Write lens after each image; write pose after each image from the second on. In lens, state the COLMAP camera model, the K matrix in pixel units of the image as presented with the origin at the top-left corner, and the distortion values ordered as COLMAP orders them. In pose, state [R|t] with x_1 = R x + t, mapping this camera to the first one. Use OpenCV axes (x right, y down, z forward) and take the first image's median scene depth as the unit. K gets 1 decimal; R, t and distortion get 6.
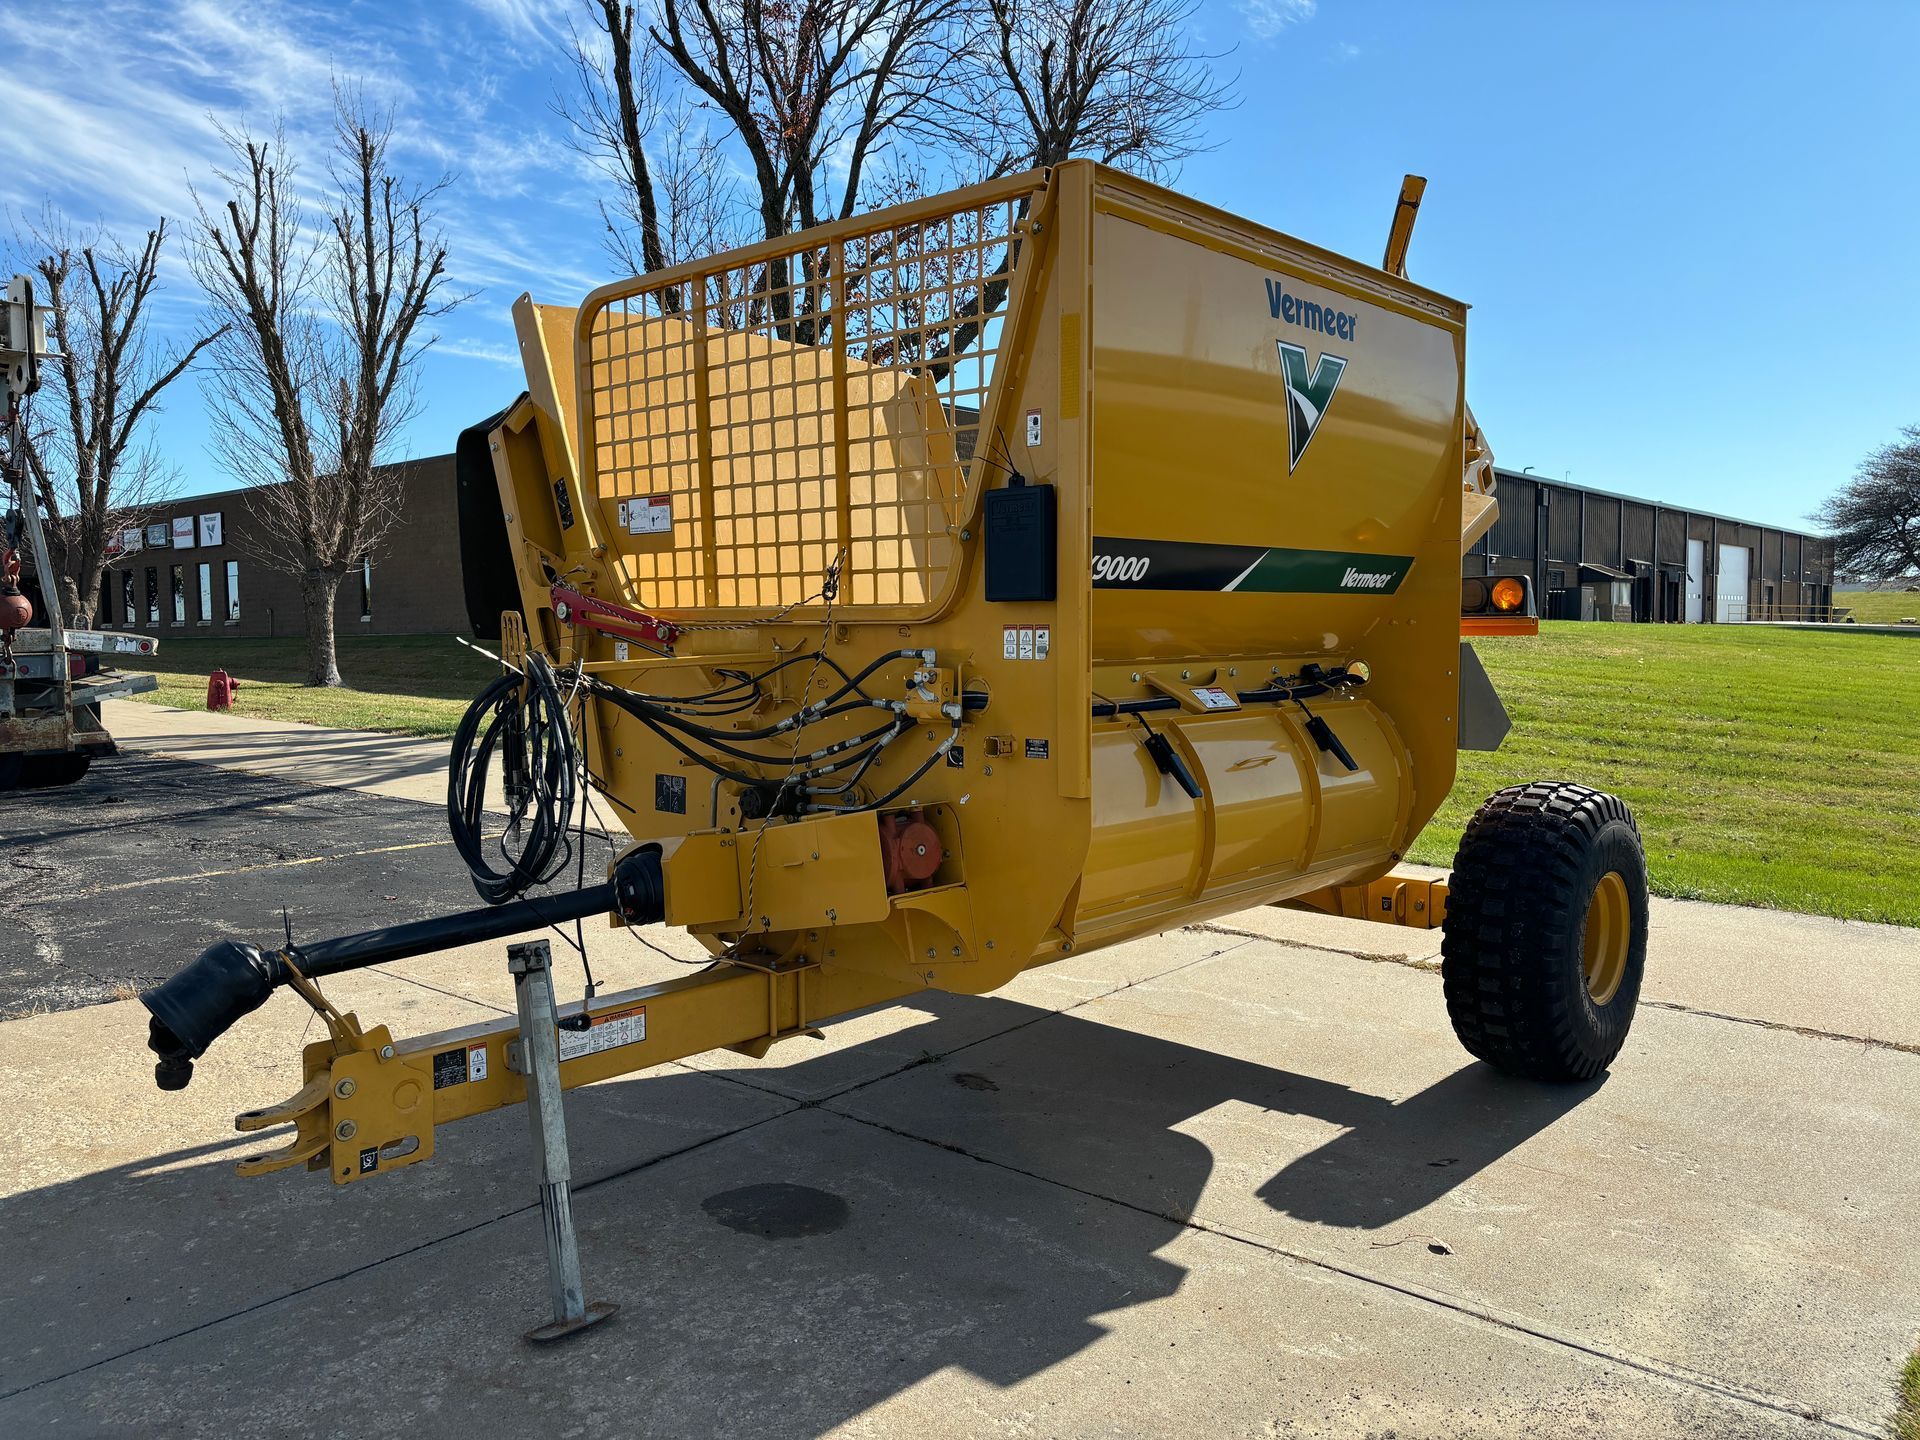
lens RADIAL K [[1441.3, 0, 960.0], [0, 1441.3, 720.0], [0, 0, 1]] dist [0.058339, -0.070303]
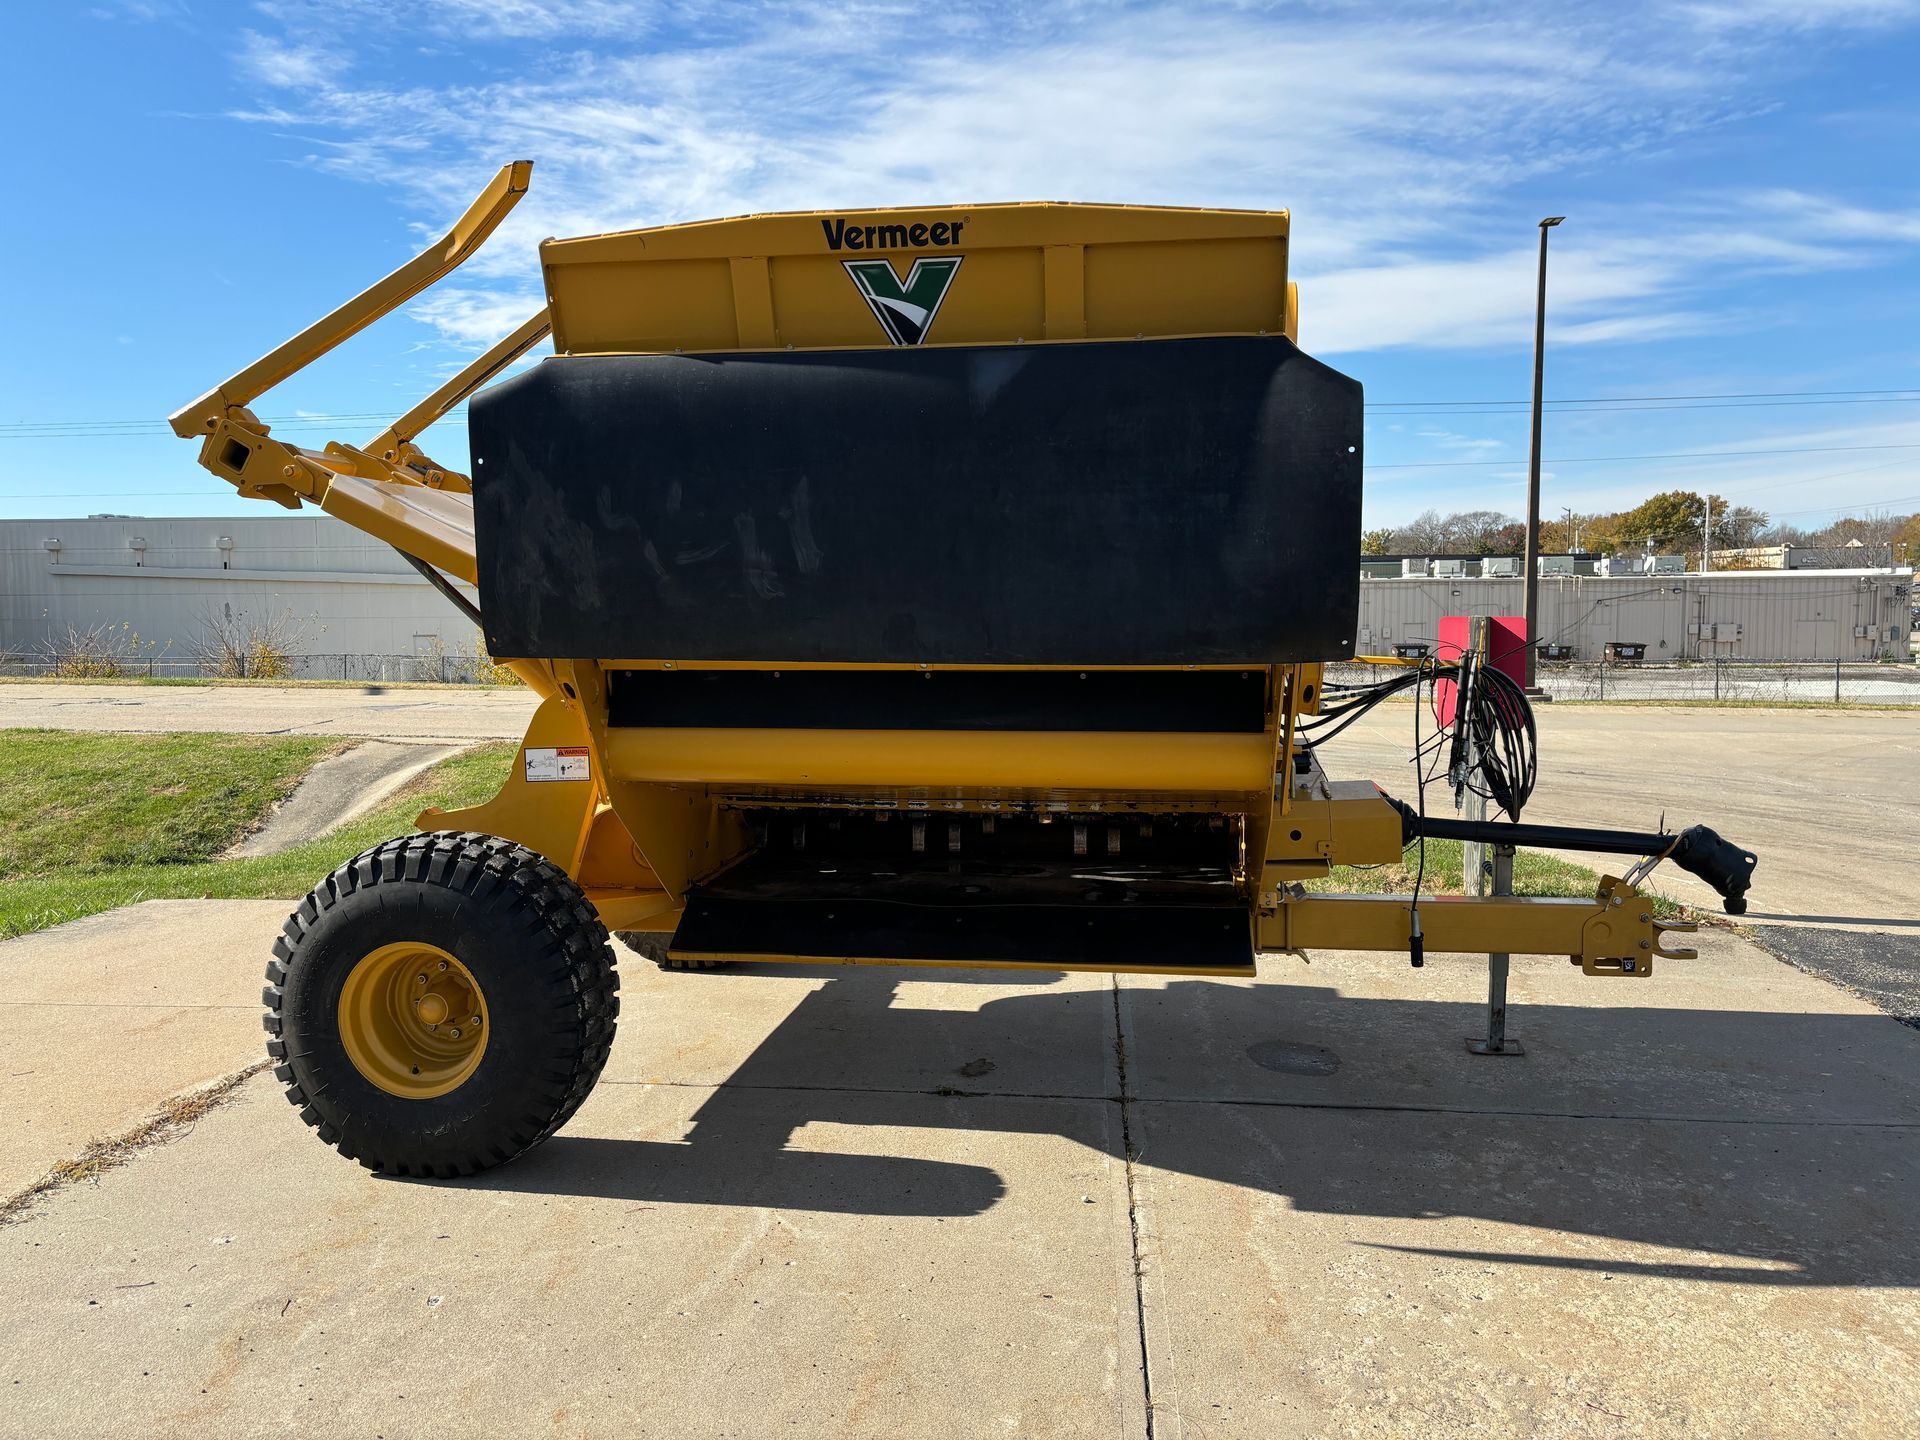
lens RADIAL K [[1454.3, 0, 954.6], [0, 1454.3, 695.8], [0, 0, 1]] dist [0.065750, -0.052512]
pose [[-0.569394, -0.046283, 0.820761, -0.975542], [0.062708, 0.993059, 0.099502, -0.145349], [-0.819670, 0.108124, -0.562540, 1.843153]]
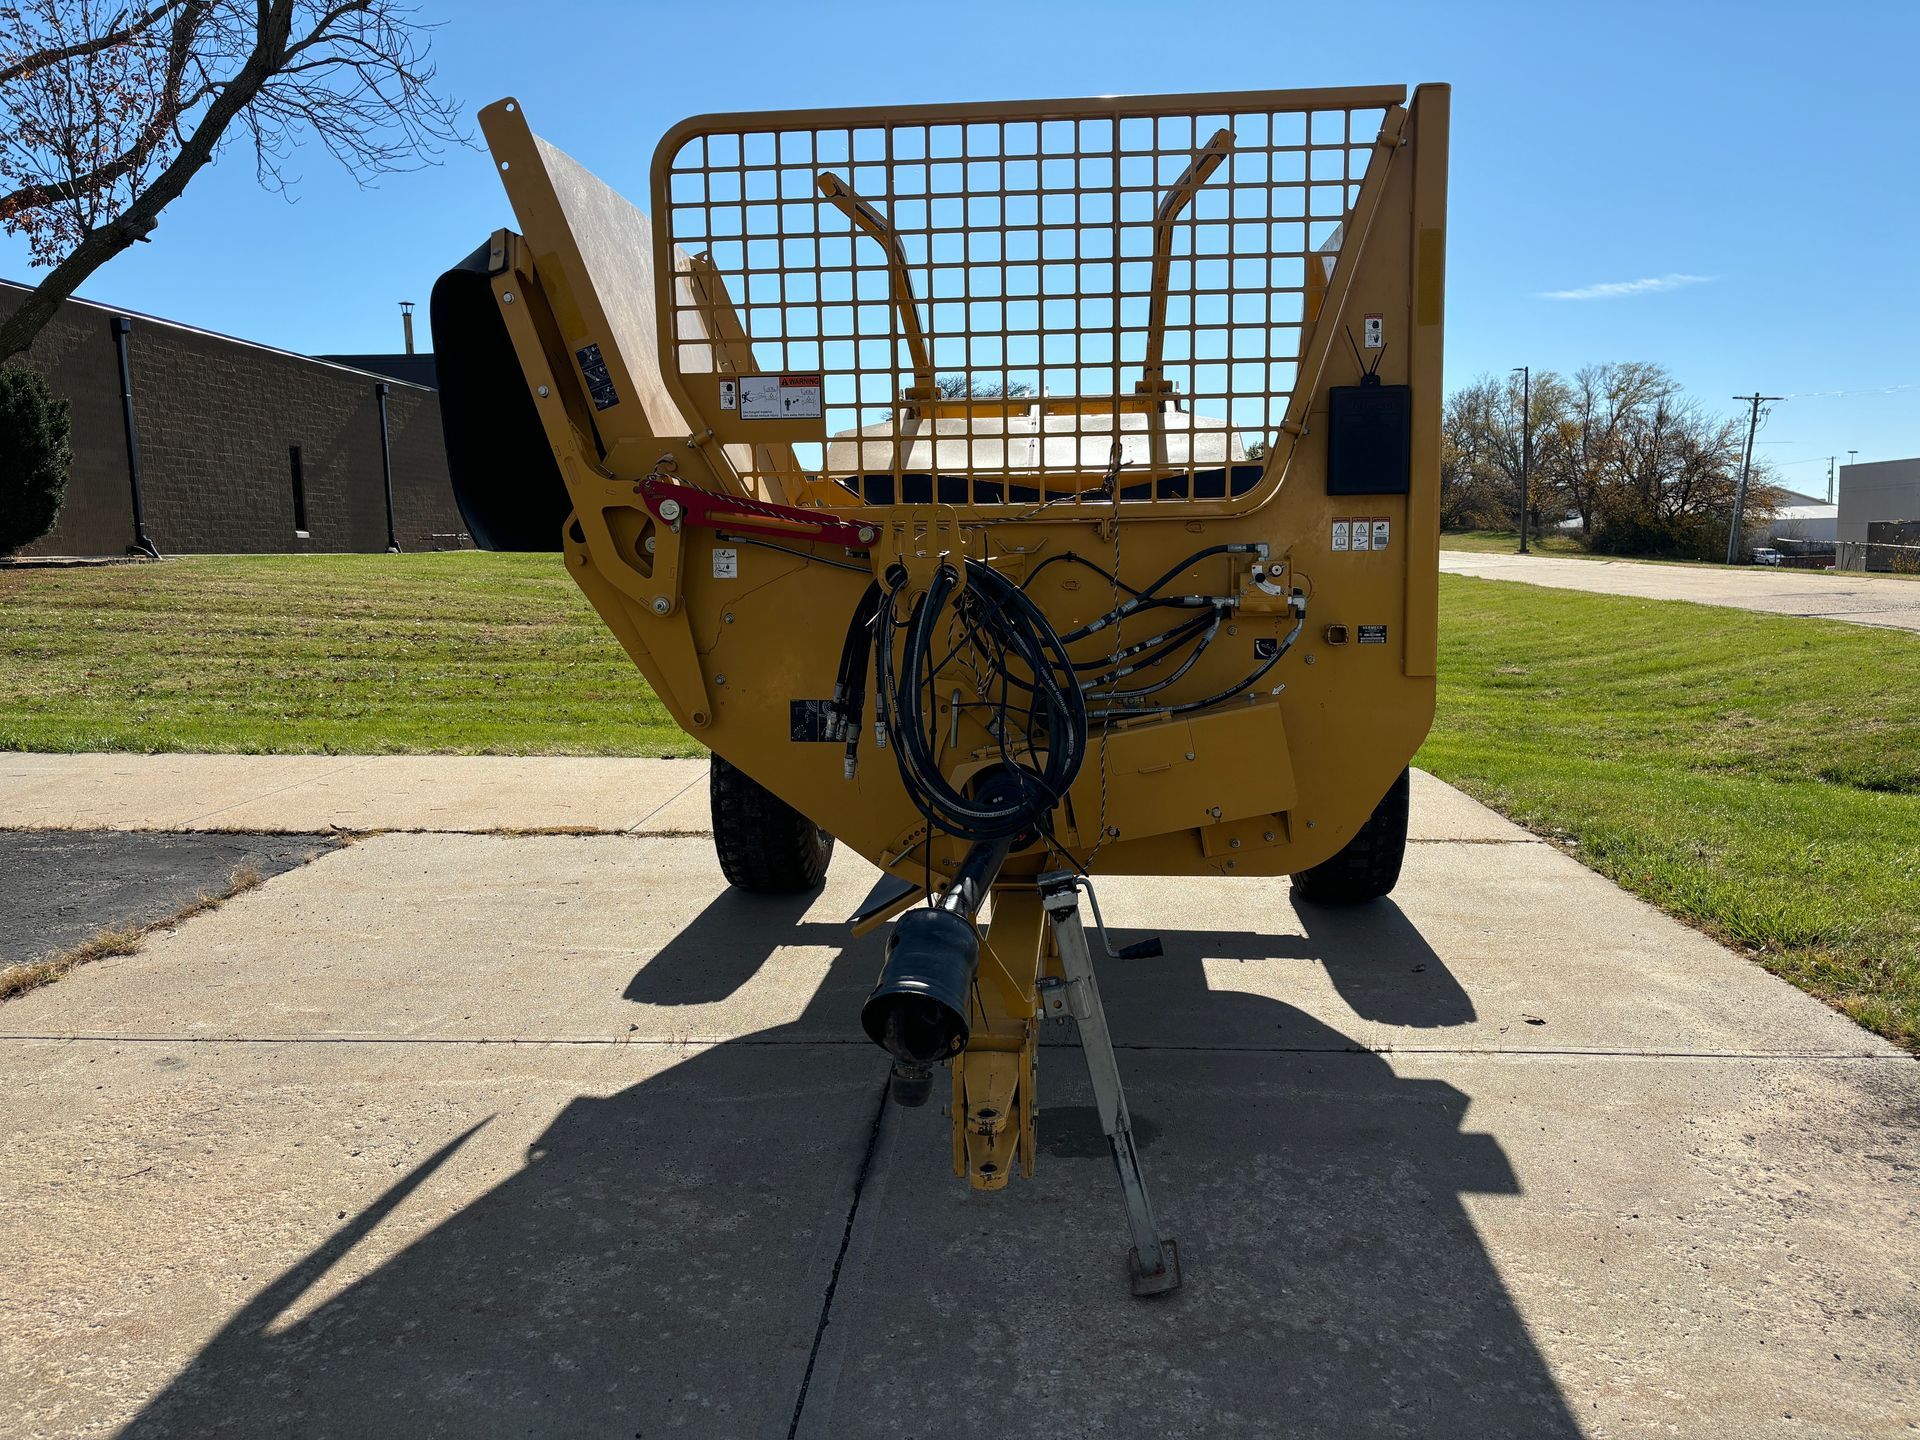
lens RADIAL K [[1437.8, 0, 960.0], [0, 1437.8, 720.0], [0, 0, 1]] dist [0.034242, -0.030646]
pose [[0.799390, -0.080075, 0.595453, -0.679724], [0.052451, 0.996596, 0.063604, -0.000406], [-0.598519, -0.019613, 0.800868, 0.262798]]
